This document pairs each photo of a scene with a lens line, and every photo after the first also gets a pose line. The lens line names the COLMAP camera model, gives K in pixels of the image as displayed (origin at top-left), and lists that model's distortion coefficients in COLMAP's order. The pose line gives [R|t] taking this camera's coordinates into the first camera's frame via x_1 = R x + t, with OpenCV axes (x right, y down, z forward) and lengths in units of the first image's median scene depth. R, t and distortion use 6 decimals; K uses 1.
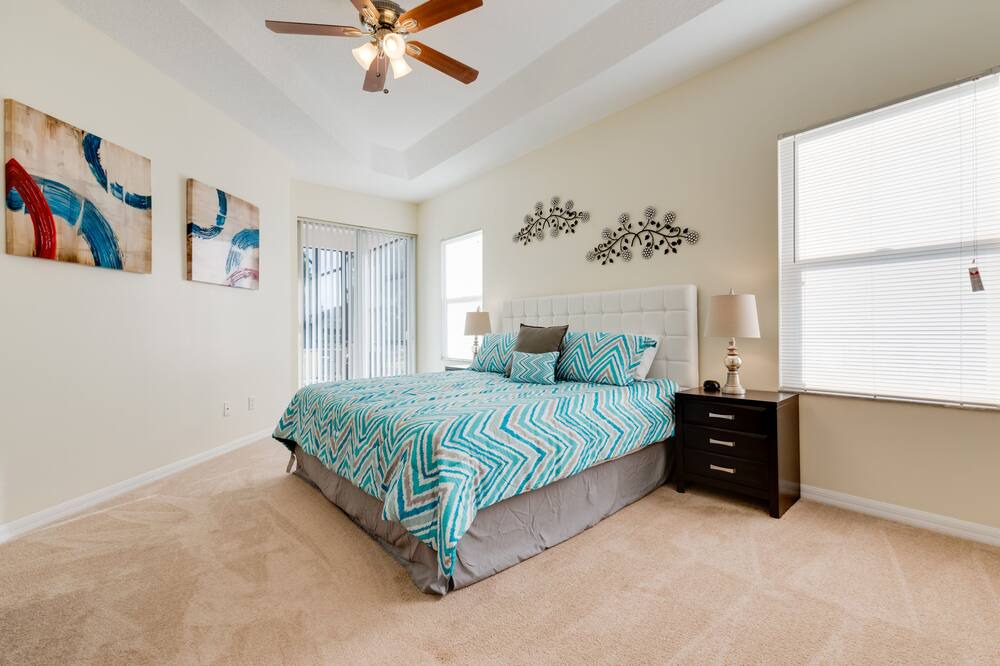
lens RADIAL K [[413.2, 0, 494.4], [0, 413.2, 335.1], [0, 0, 1]] dist [0.000721, -0.000112]
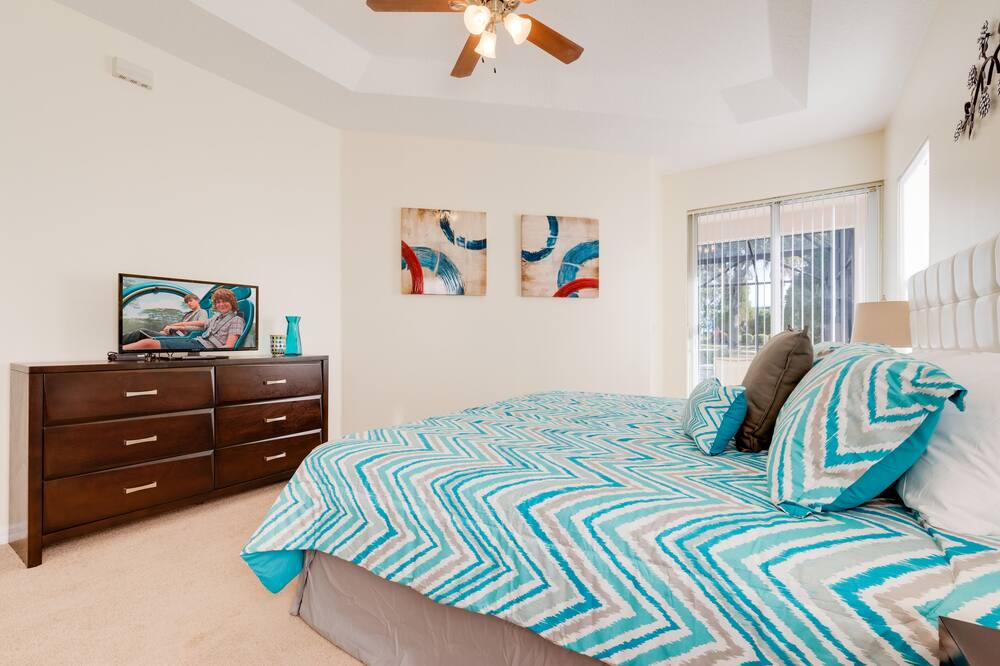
lens RADIAL K [[413.2, 0, 494.4], [0, 413.2, 335.1], [0, 0, 1]] dist [0.000721, -0.000112]
pose [[0.323915, 0.001297, -0.946085, 0.535812], [-0.009512, 0.999953, -0.001886, -0.013062], [0.946038, 0.009610, 0.323912, 0.644333]]
